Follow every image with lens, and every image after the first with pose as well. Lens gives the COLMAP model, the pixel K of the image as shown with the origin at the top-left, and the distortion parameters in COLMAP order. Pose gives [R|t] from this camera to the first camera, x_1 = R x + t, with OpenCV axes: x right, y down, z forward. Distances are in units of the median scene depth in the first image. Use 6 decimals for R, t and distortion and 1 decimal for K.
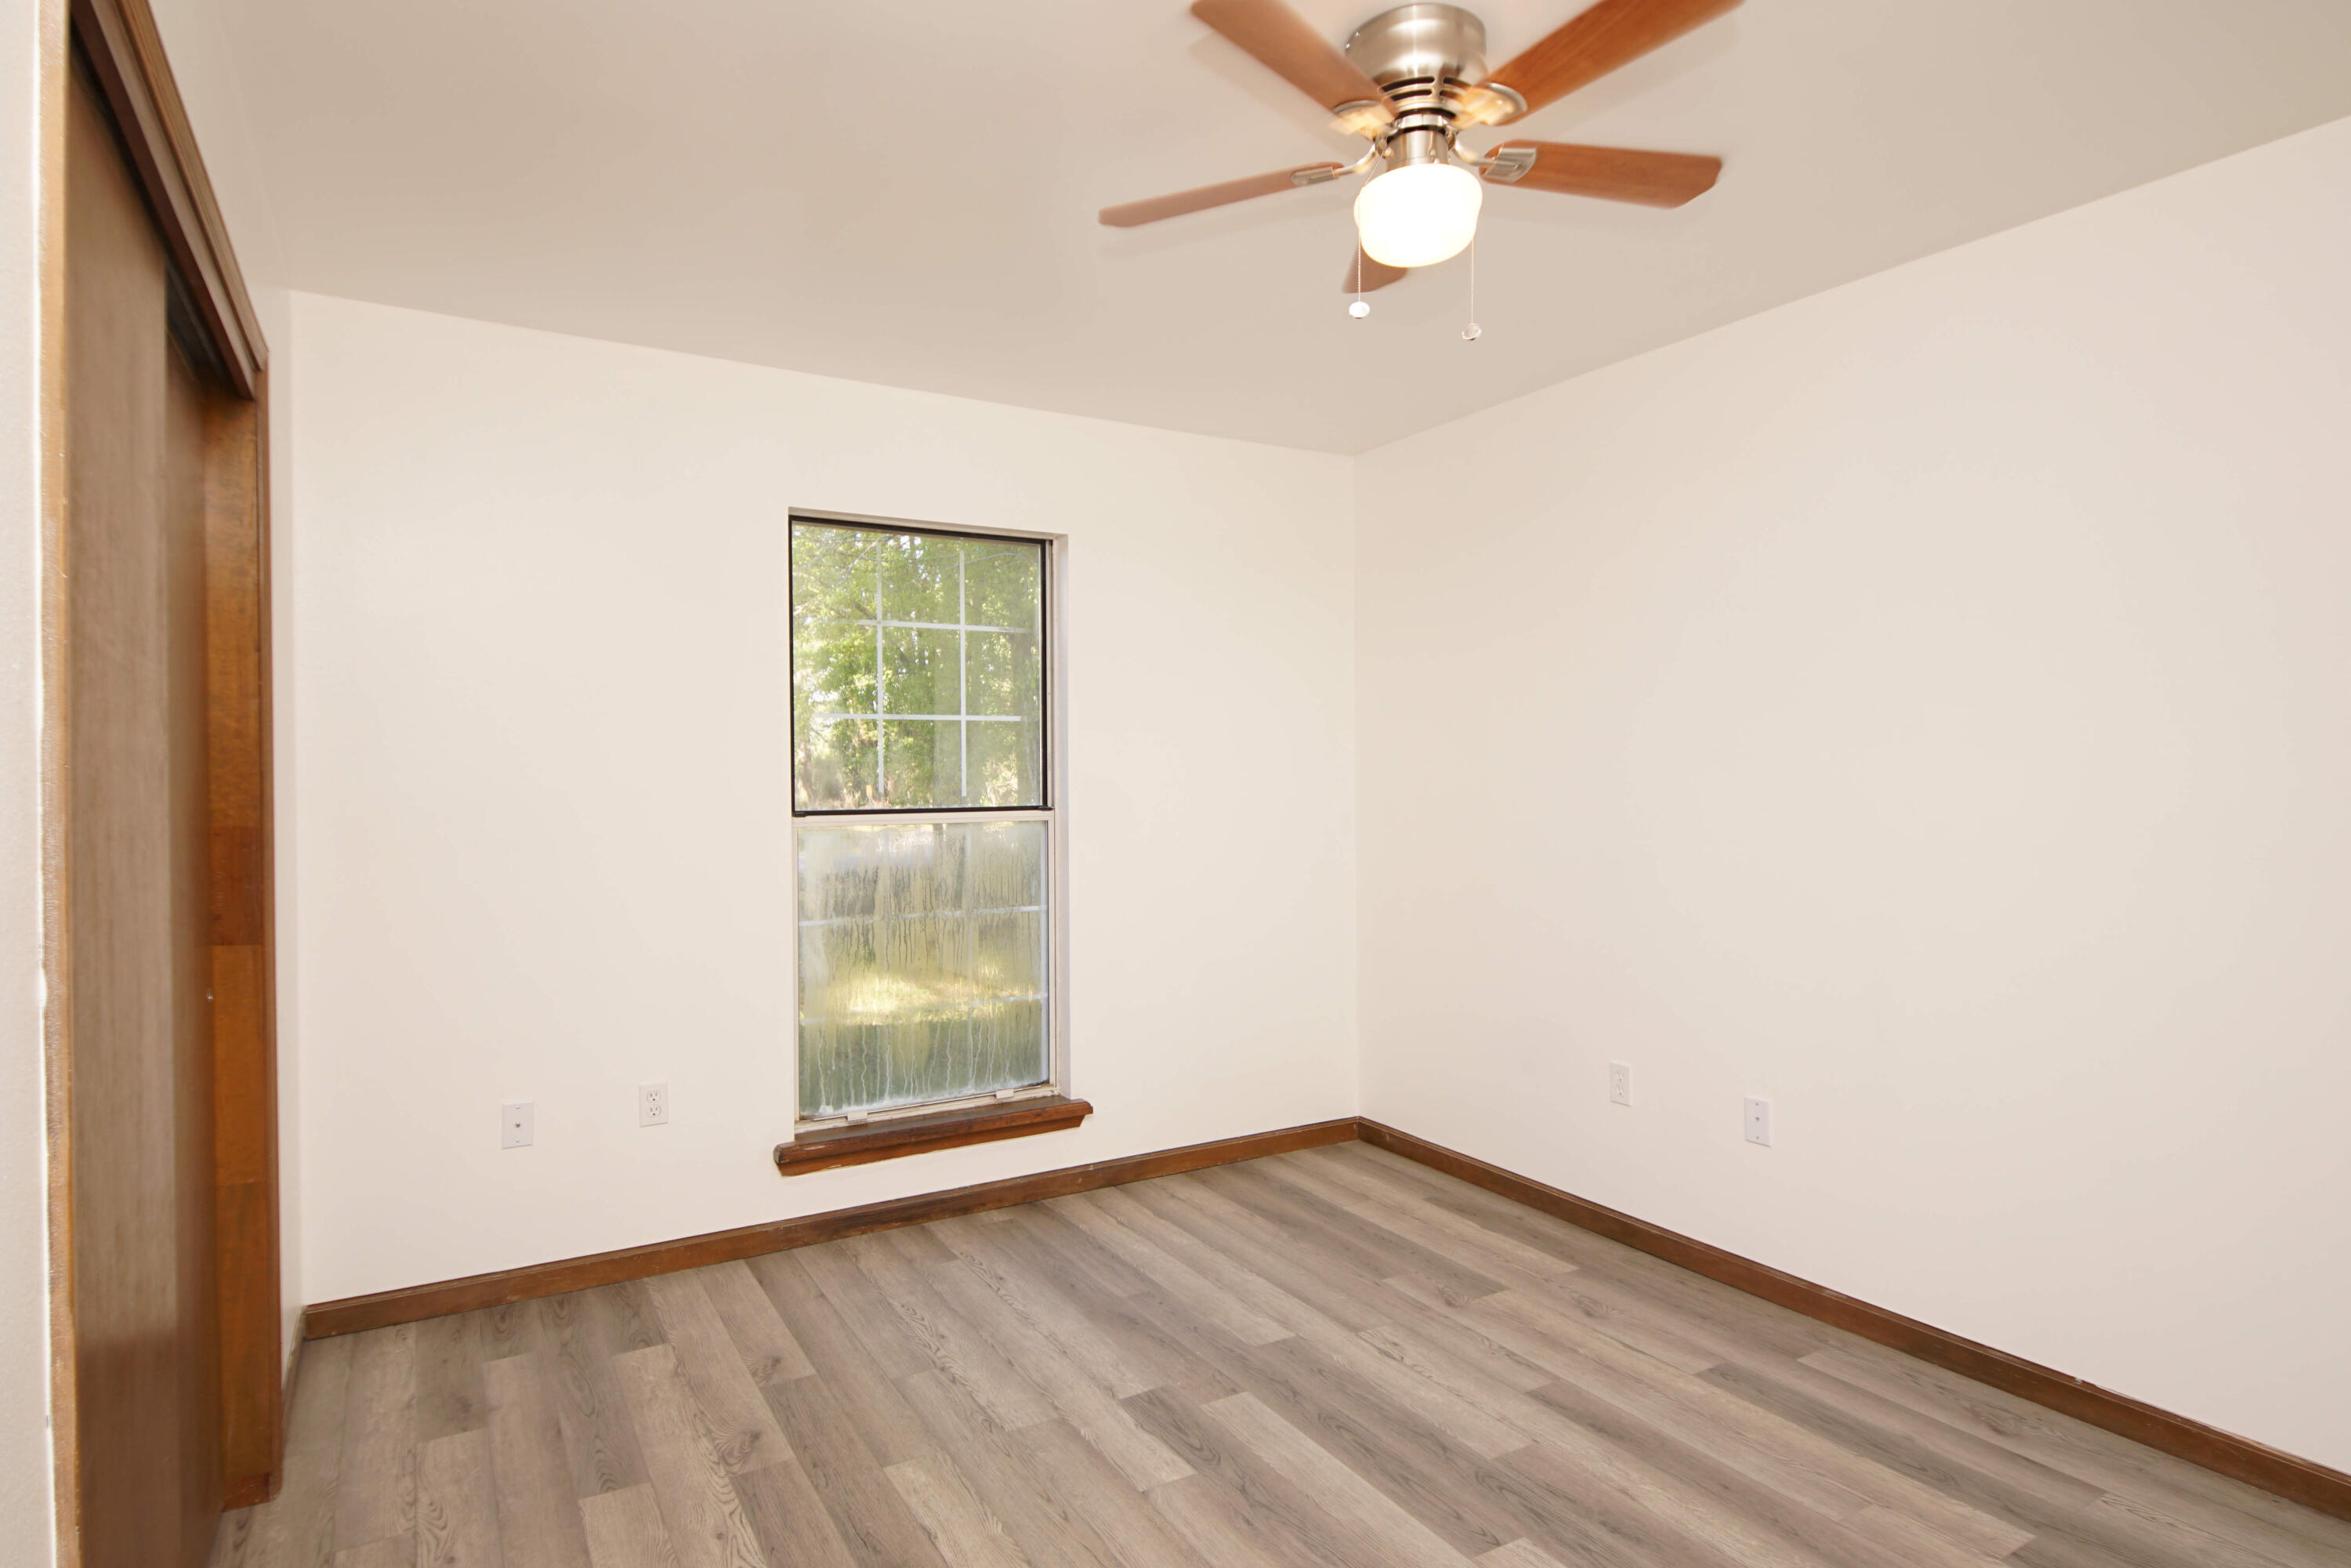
lens RADIAL K [[1258.7, 0, 1150.7], [0, 1258.7, 776.1], [0, 0, 1]] dist [0.040106, -0.034531]
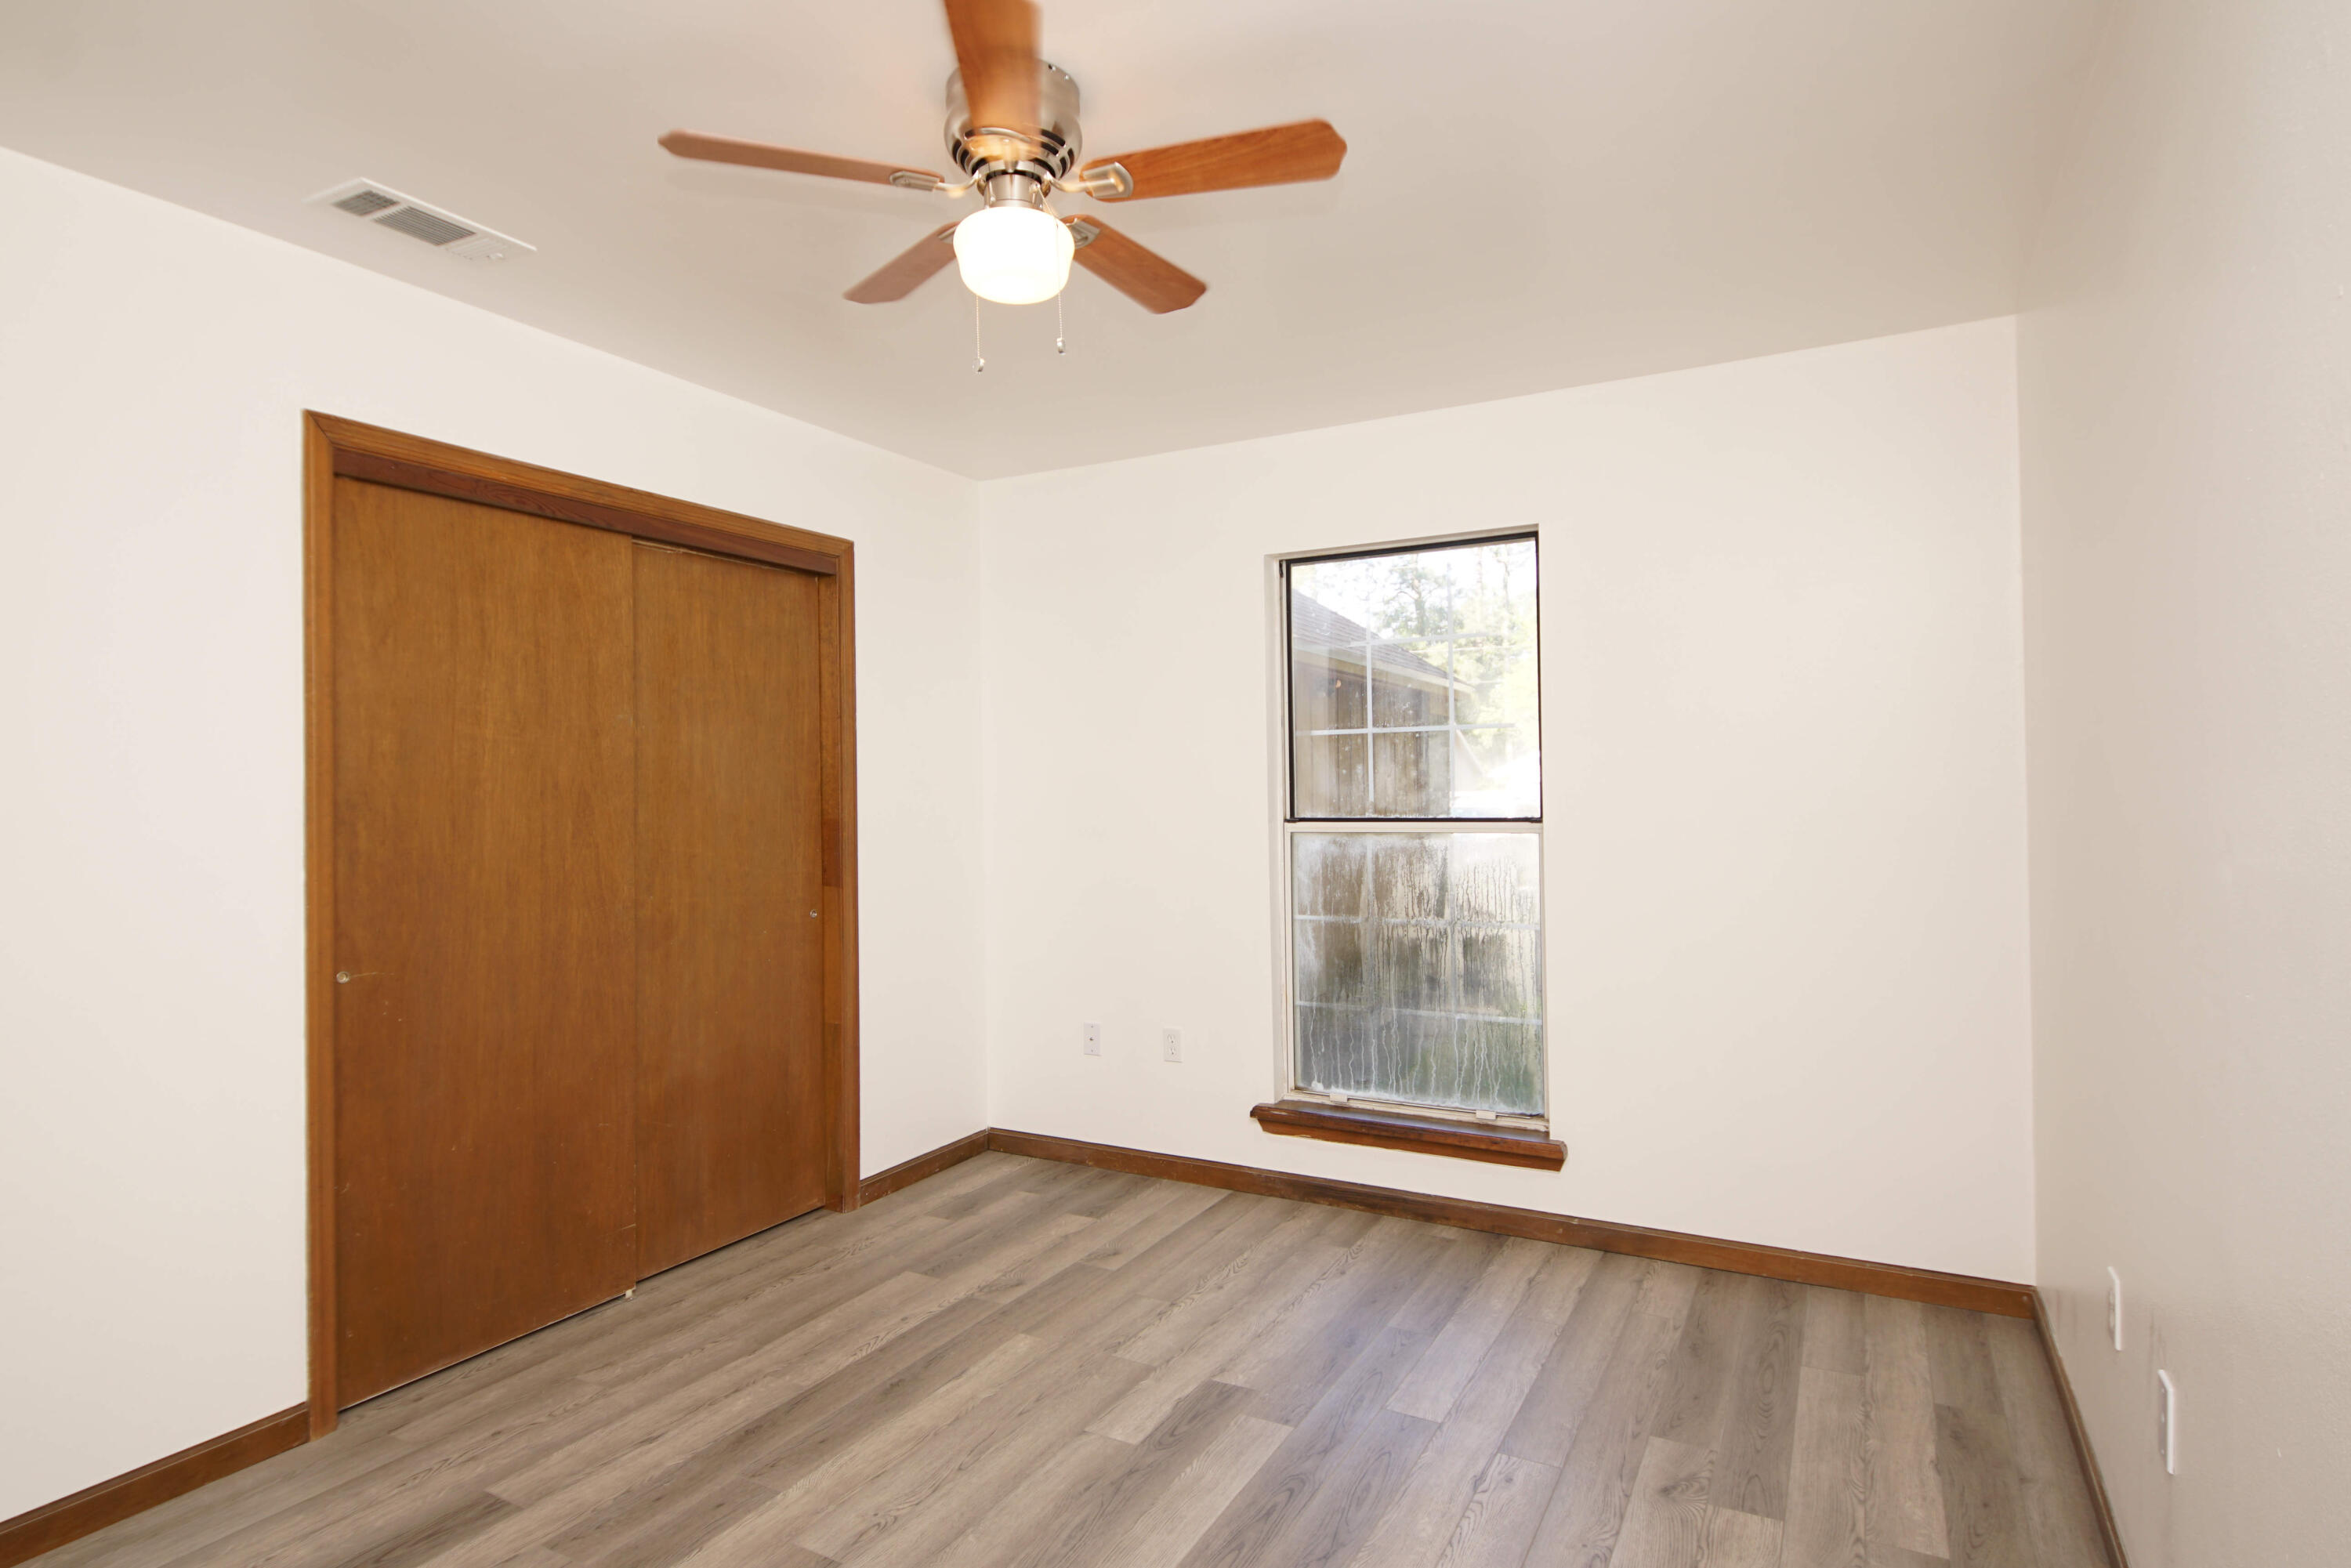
lens RADIAL K [[1258.7, 0, 1150.7], [0, 1258.7, 776.1], [0, 0, 1]] dist [0.040106, -0.034531]
pose [[0.515149, -0.008273, -0.857061, 0.652715], [0.005552, 0.999965, -0.006315, -0.003196], [0.857083, -0.001505, 0.515177, 0.315517]]
